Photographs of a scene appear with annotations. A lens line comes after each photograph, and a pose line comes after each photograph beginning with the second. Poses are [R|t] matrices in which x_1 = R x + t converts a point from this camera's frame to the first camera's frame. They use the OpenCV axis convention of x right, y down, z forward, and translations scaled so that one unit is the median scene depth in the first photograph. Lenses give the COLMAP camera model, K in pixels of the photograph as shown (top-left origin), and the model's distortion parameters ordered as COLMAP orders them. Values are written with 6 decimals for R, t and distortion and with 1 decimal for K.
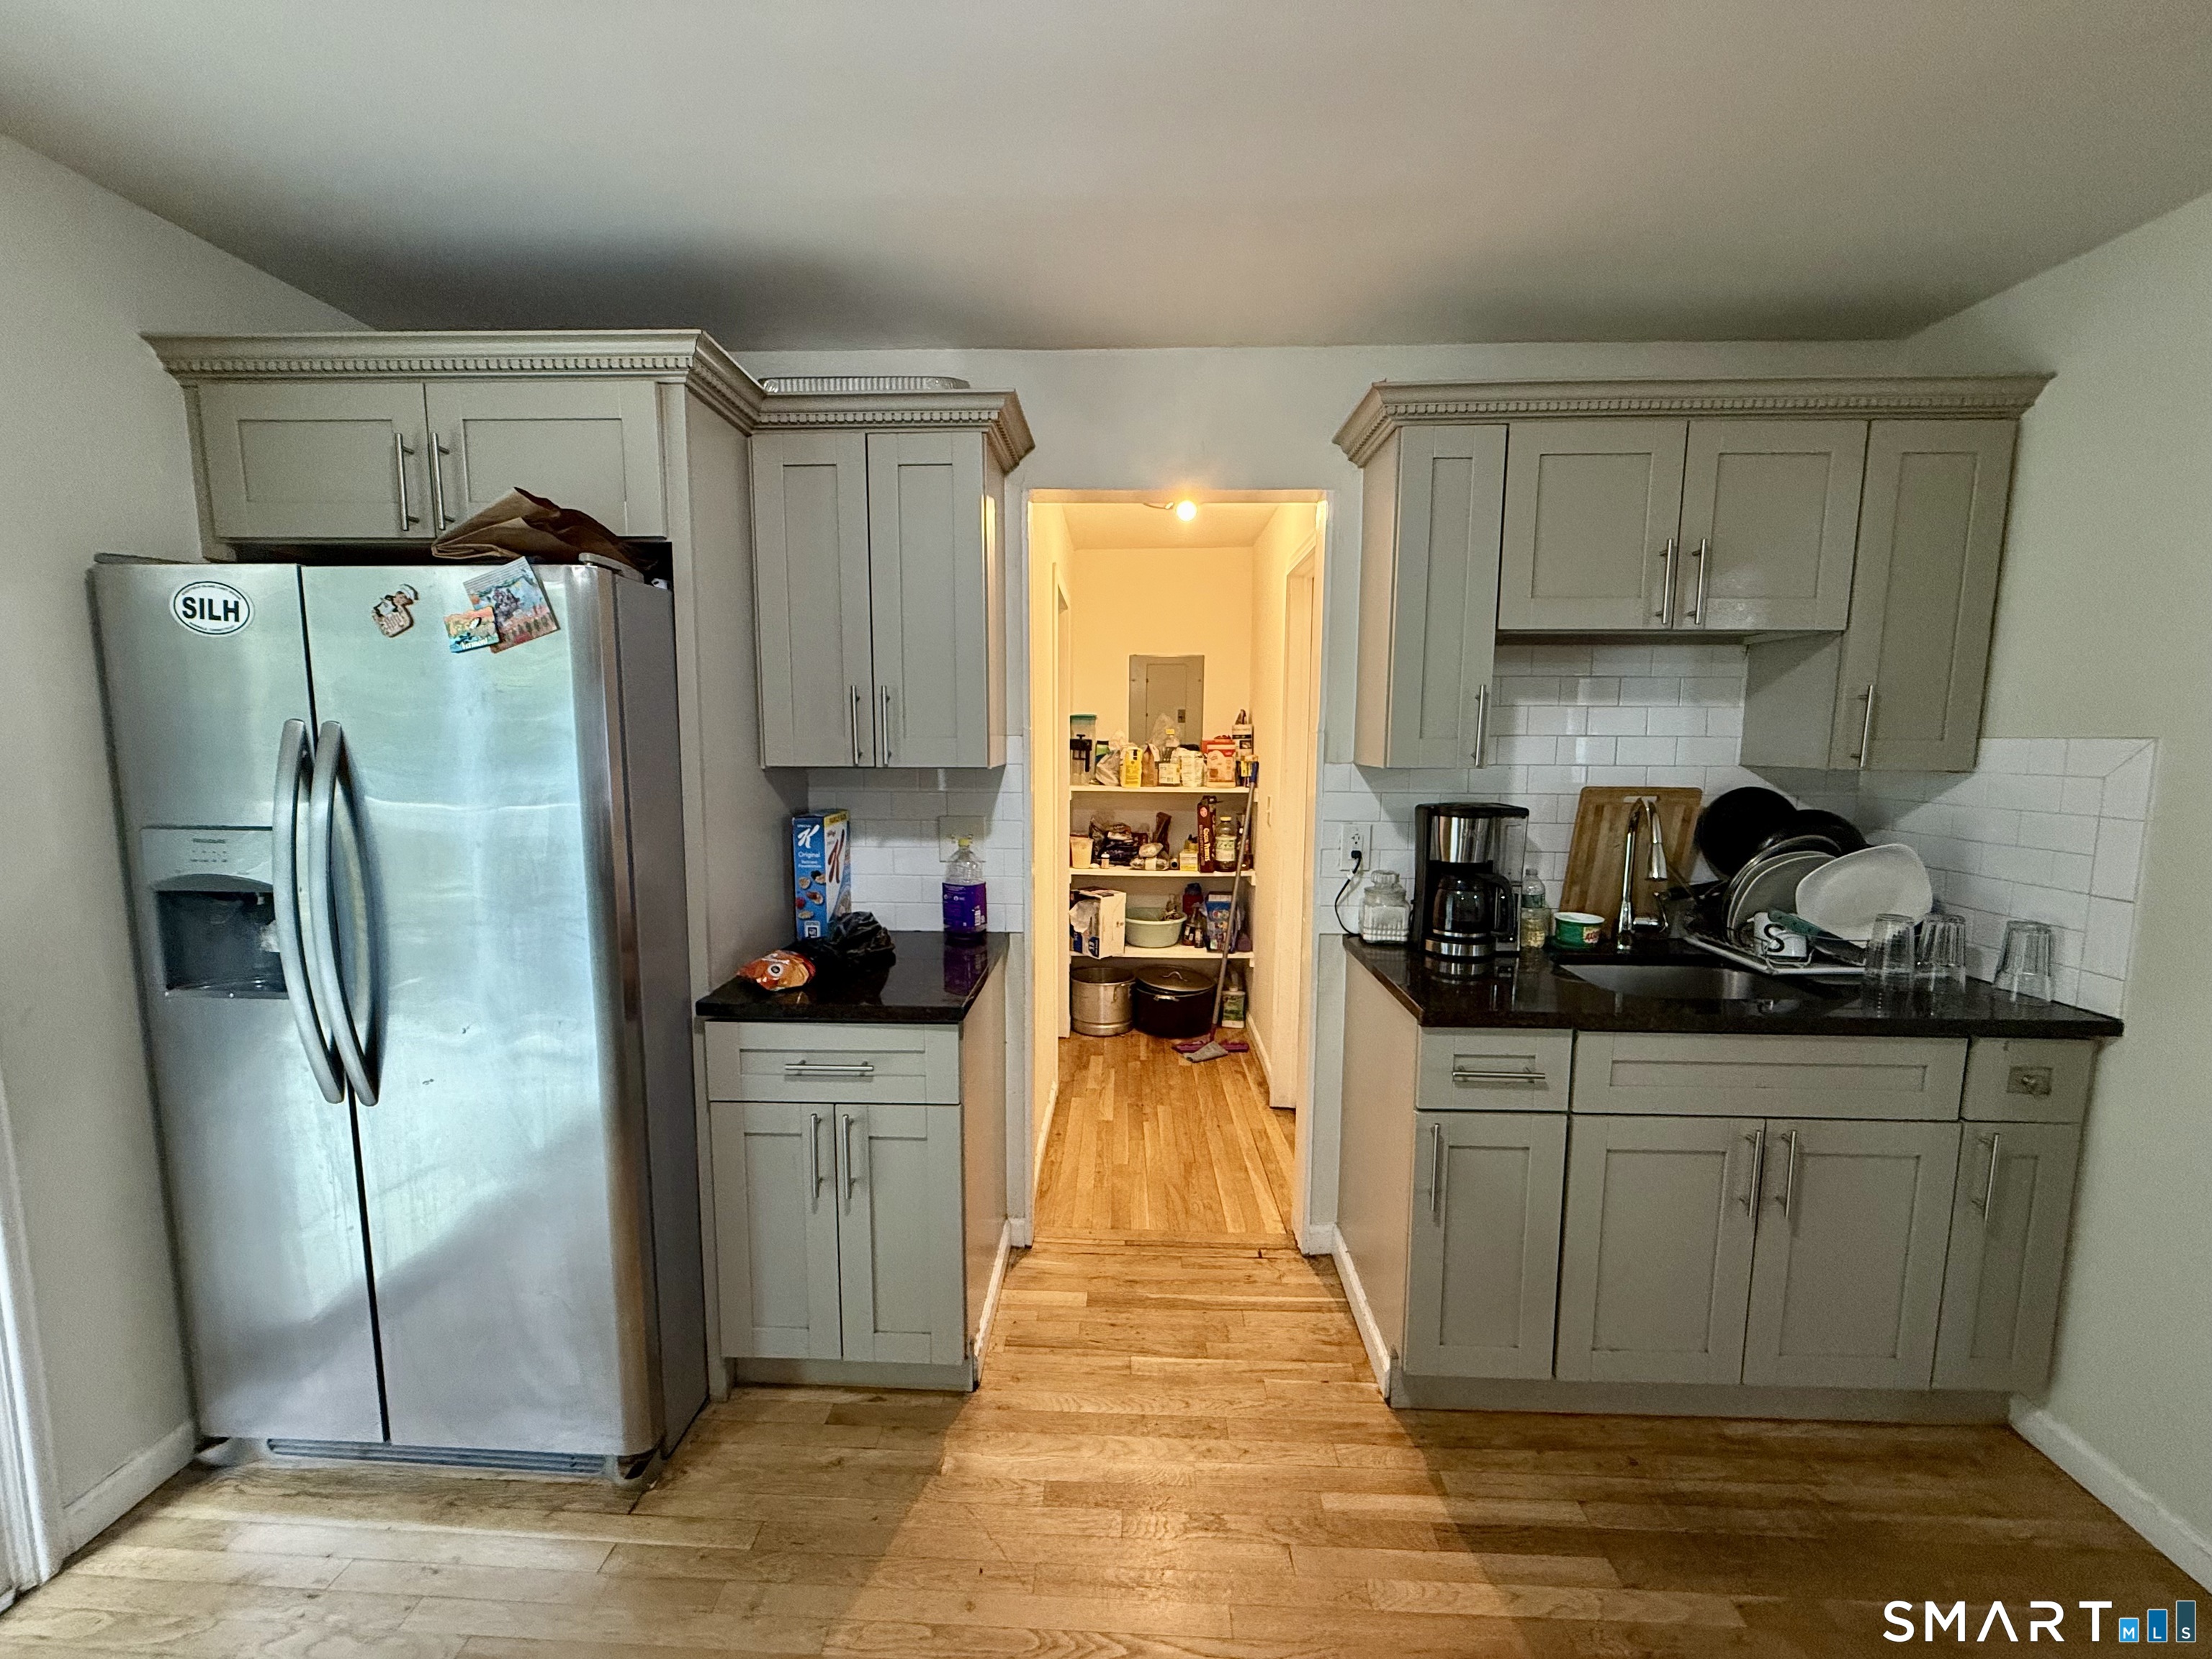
lens RADIAL K [[879.2, 0, 1106.4], [0, 879.2, 836.9], [0, 0, 1]] dist [0.000344, -0.000051]
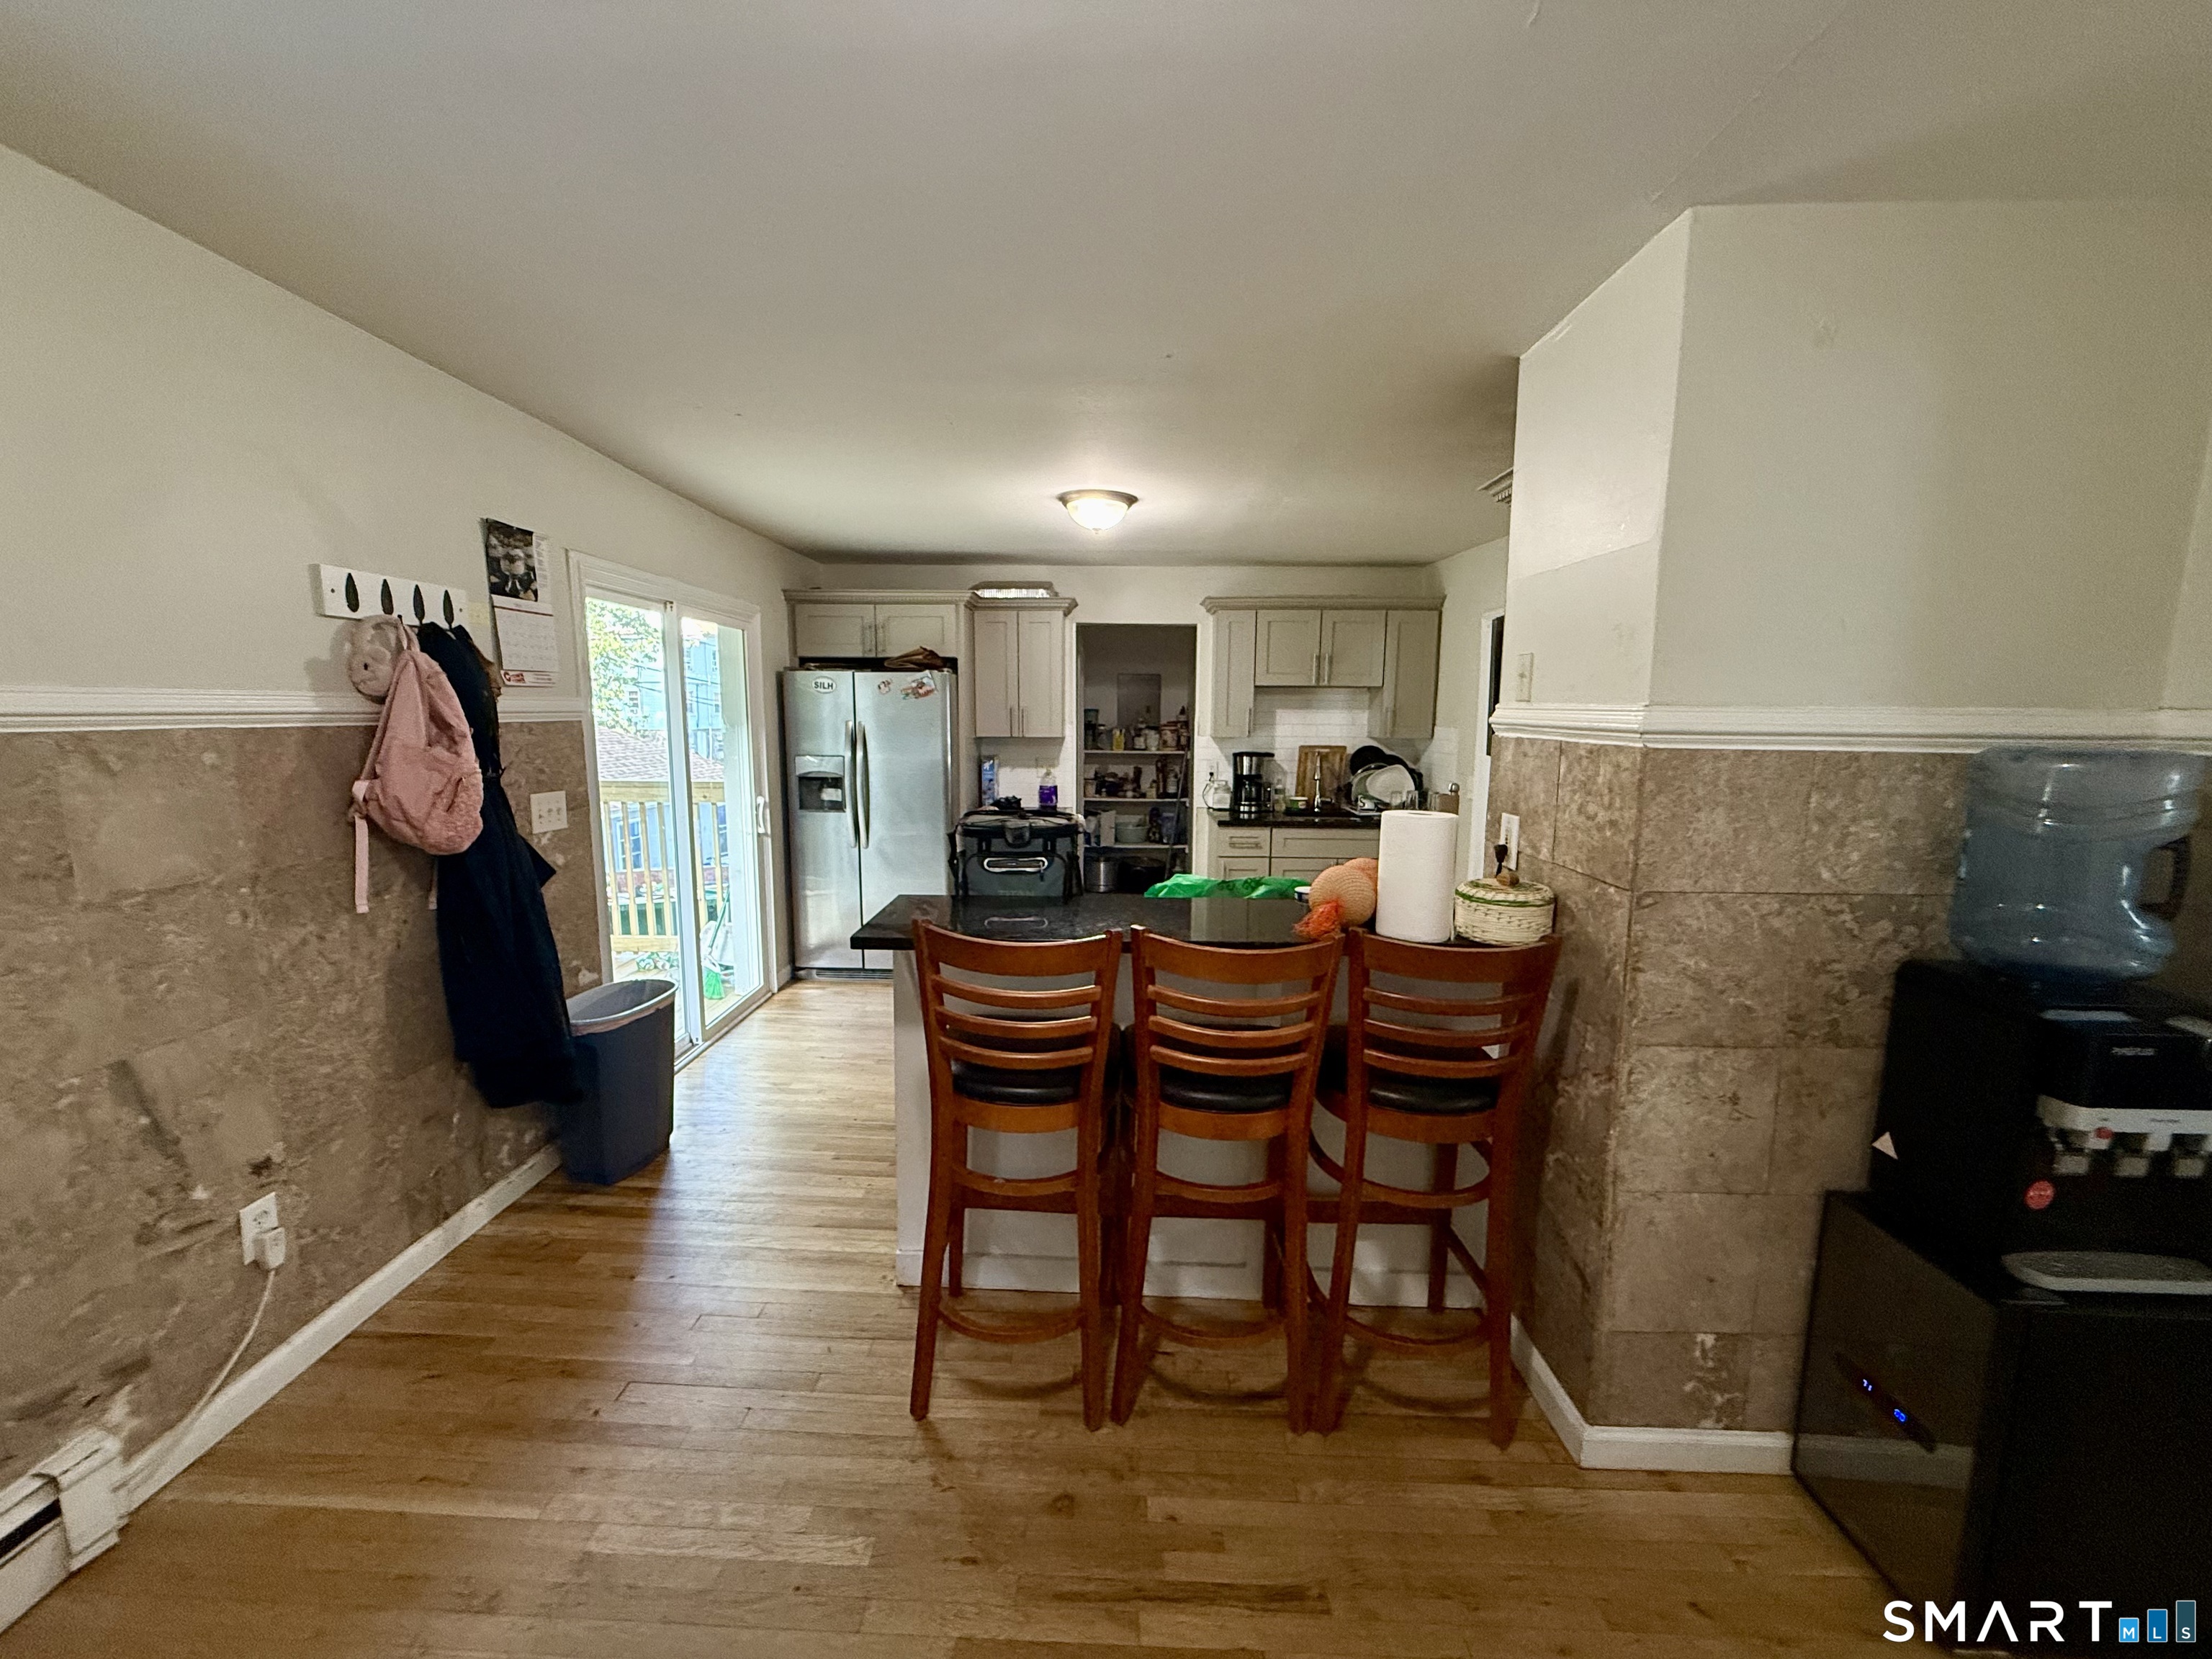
lens RADIAL K [[879.2, 0, 1102.9], [0, 879.2, 830.1], [0, 0, 1]] dist [0.000344, -0.000051]
pose [[0.999960, -0.000840, 0.008866, -0.035891], [0.000684, 0.999845, 0.017603, 0.136206], [-0.008880, -0.017596, 0.999806, -1.456612]]
